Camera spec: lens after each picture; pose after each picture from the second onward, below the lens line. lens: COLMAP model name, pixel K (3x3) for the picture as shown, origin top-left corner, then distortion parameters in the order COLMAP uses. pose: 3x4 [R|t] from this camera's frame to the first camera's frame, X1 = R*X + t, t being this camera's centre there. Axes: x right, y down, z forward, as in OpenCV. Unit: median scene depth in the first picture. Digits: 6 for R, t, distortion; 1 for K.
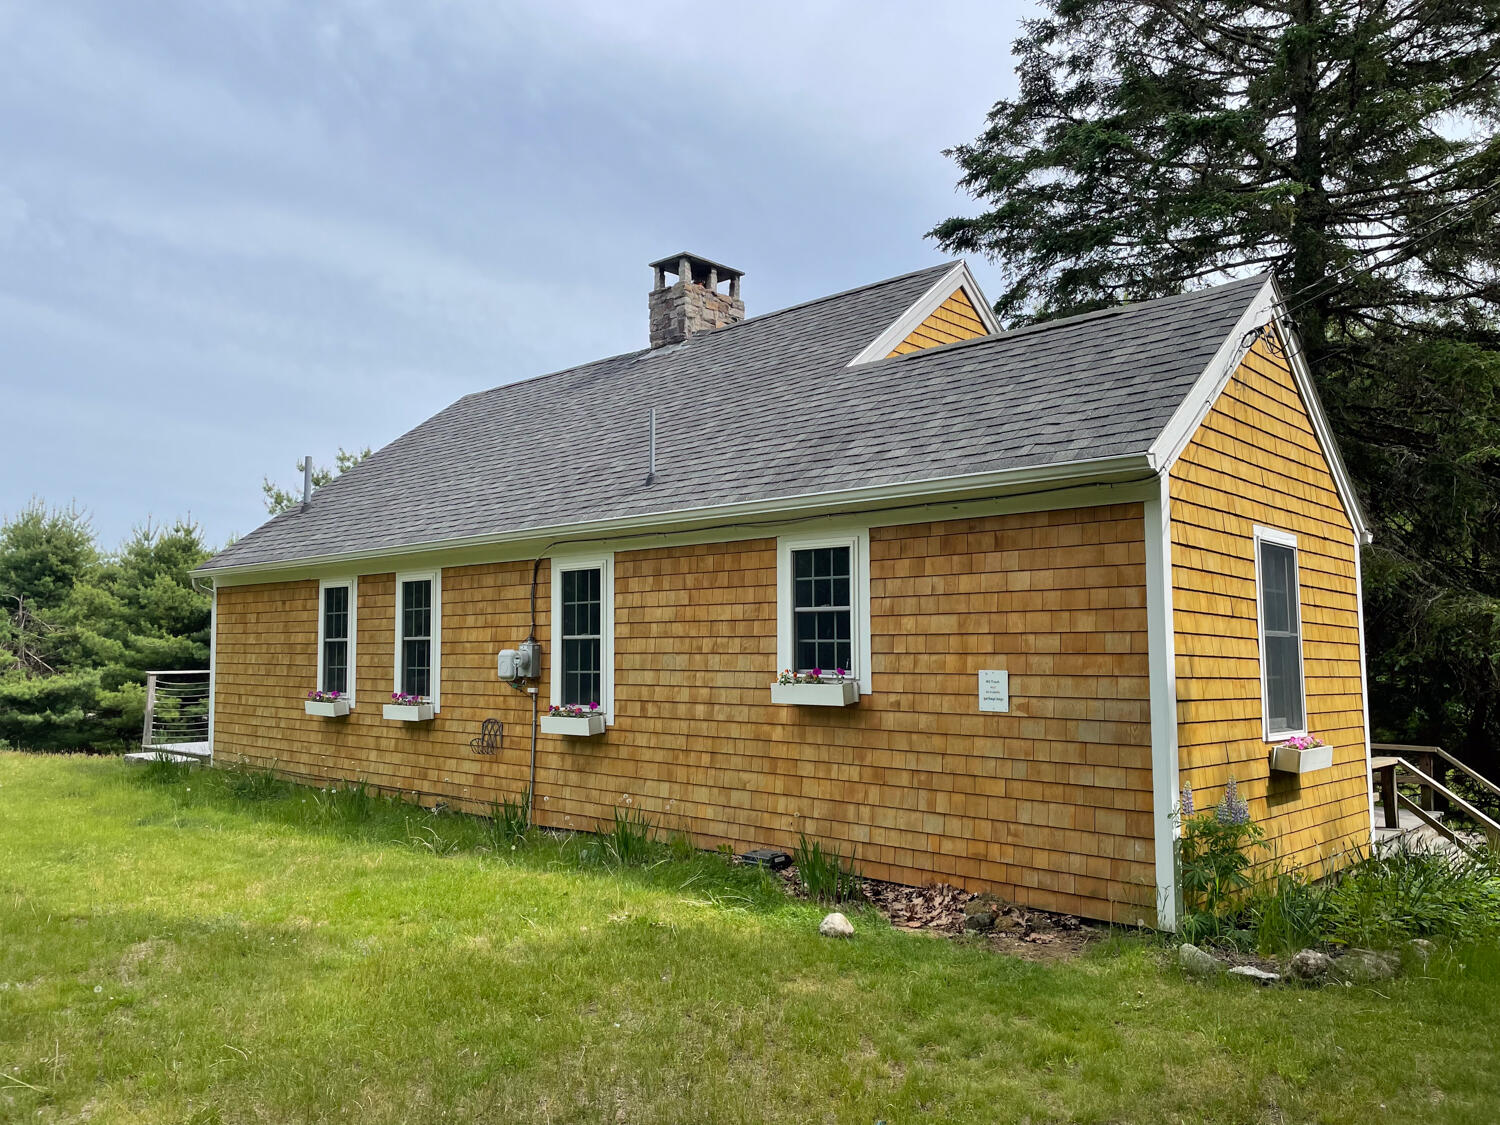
lens RADIAL K [[1127.7, 0, 750.0], [0, 1127.7, 562.5], [0, 0, 1]] dist [0.118835, -0.167002]
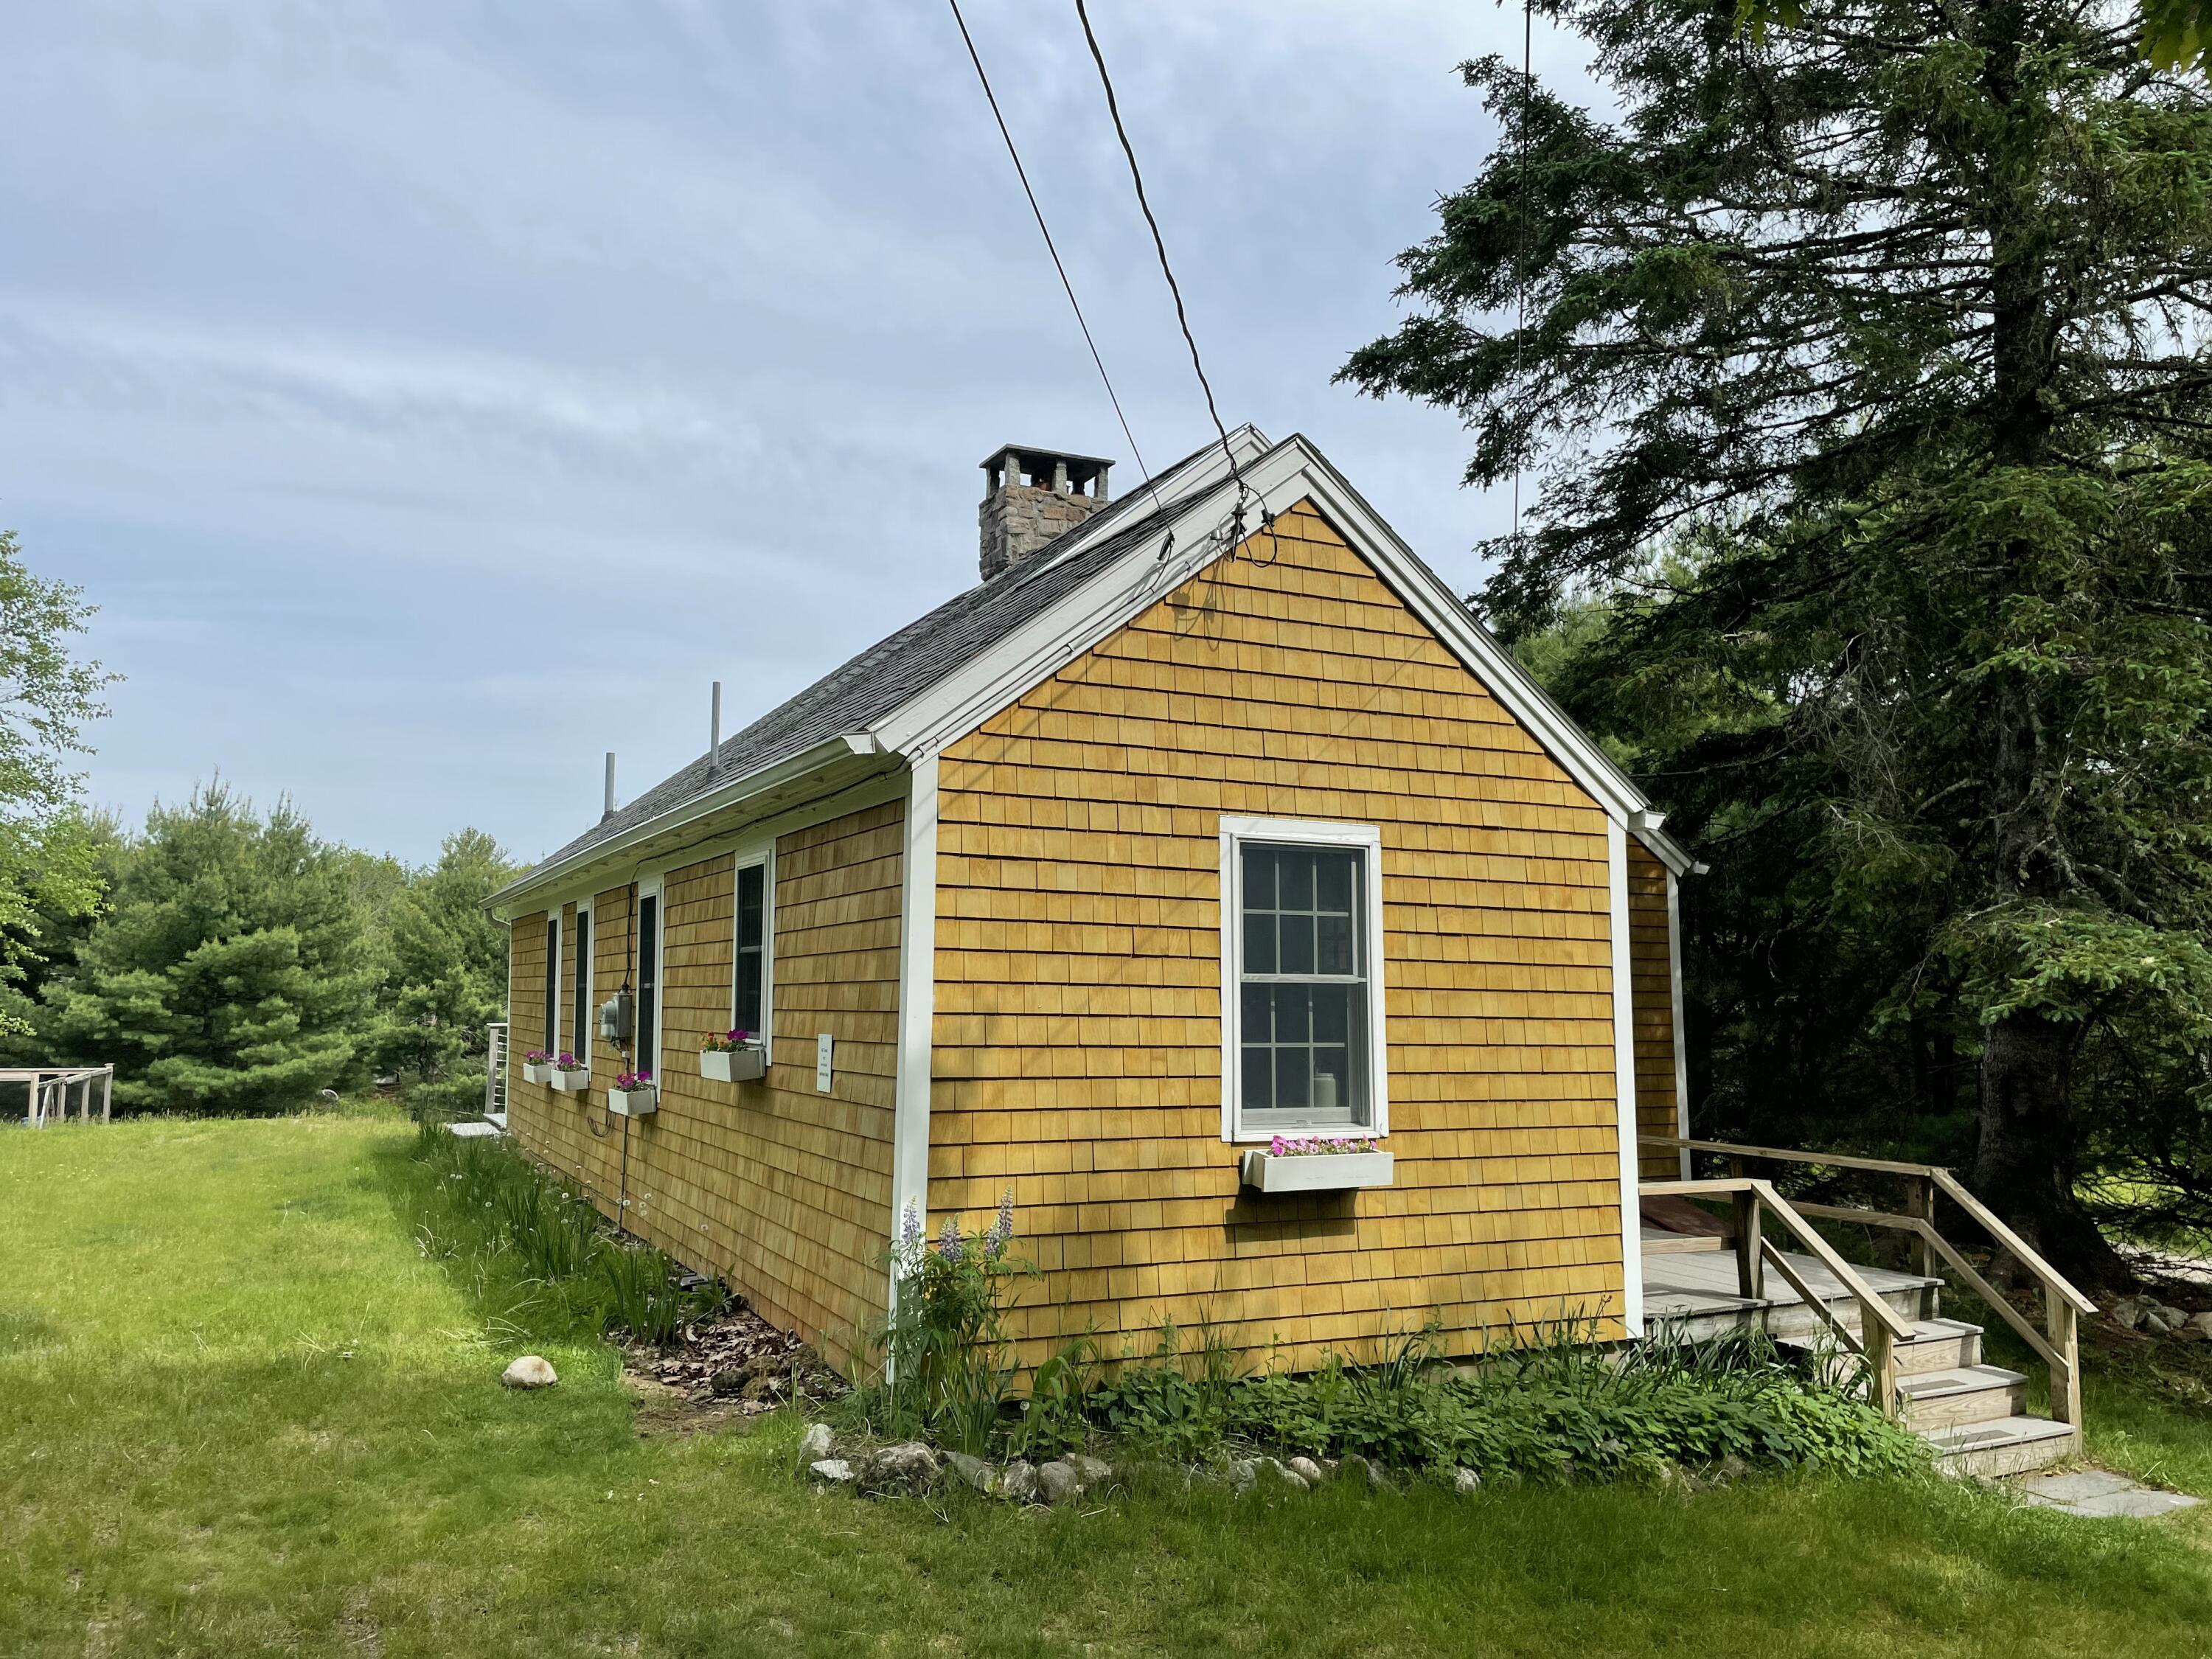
lens RADIAL K [[1662.9, 0, 1106.0], [0, 1662.9, 829.5], [0, 0, 1]] dist [0.118835, -0.167002]
pose [[0.936390, -0.033185, -0.349390, 0.128592], [0.026273, 0.999354, -0.024507, -0.000643], [0.349978, 0.013768, 0.936657, 0.011655]]
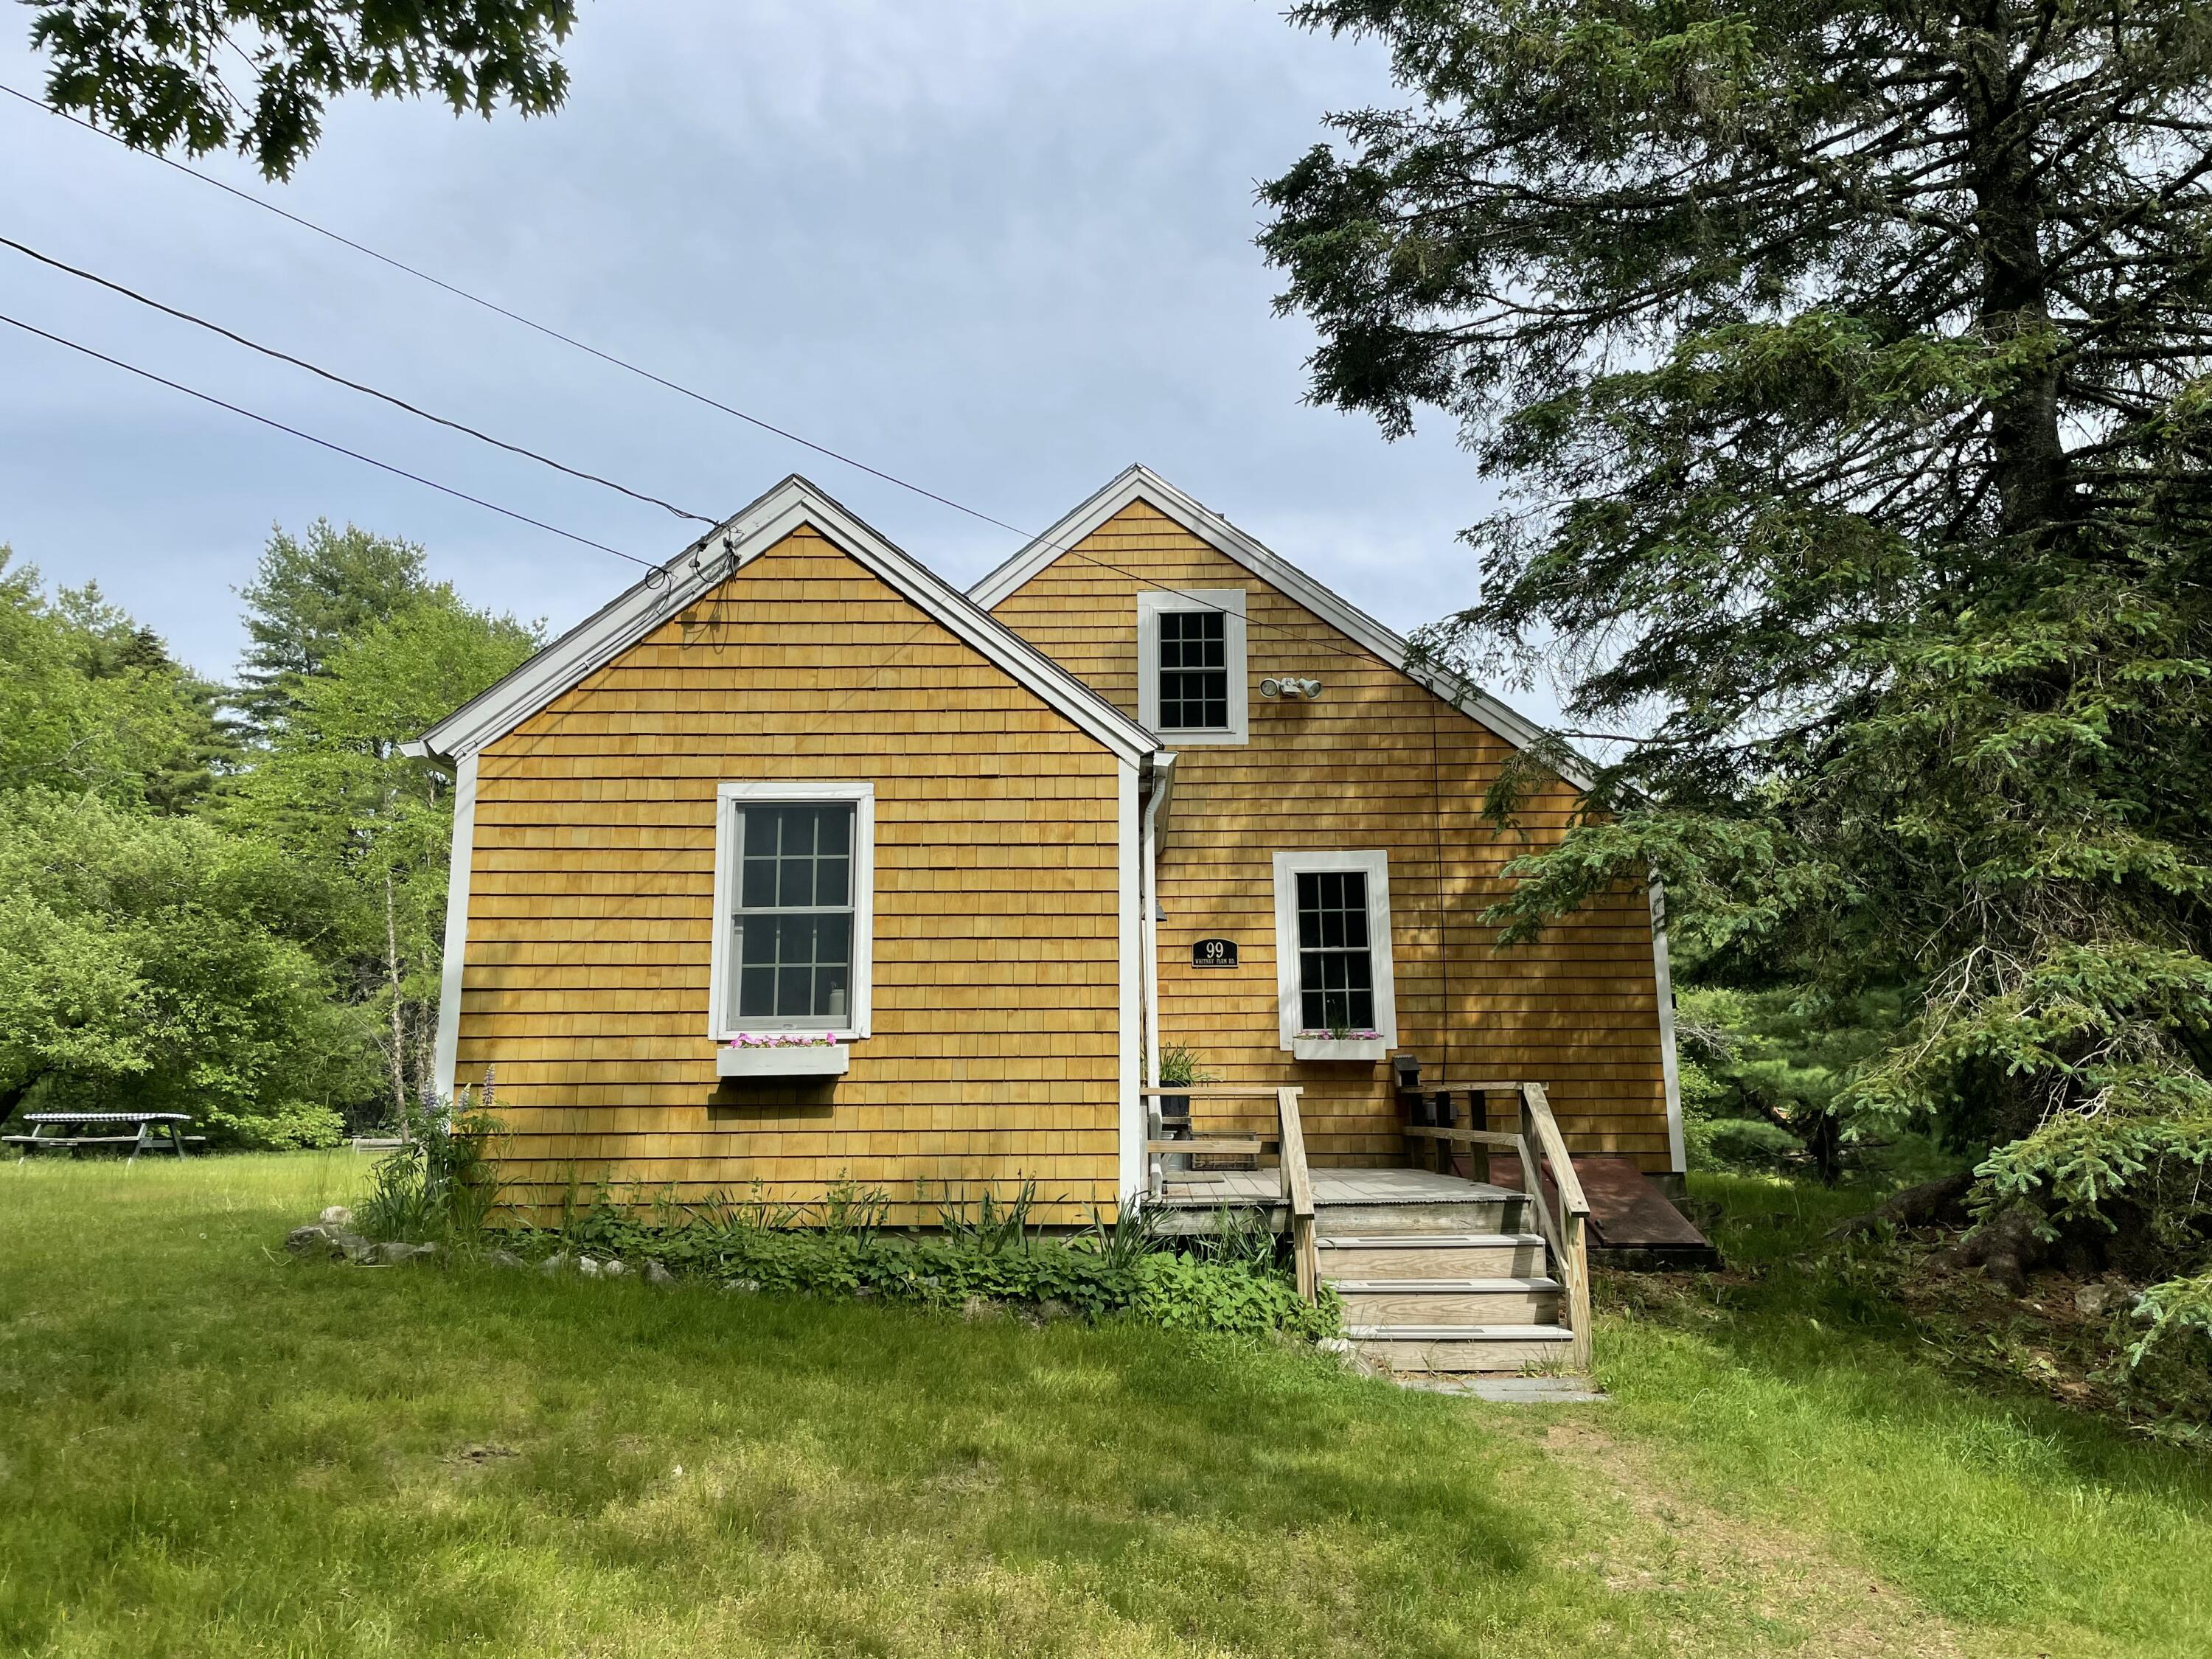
lens RADIAL K [[1662.9, 0, 1106.0], [0, 1662.9, 829.5], [0, 0, 1]] dist [0.118835, -0.167002]
pose [[0.669012, -0.129801, -0.731829, 0.273852], [0.070493, 0.991275, -0.111376, 0.028258], [0.739901, 0.022923, 0.672325, 0.069204]]
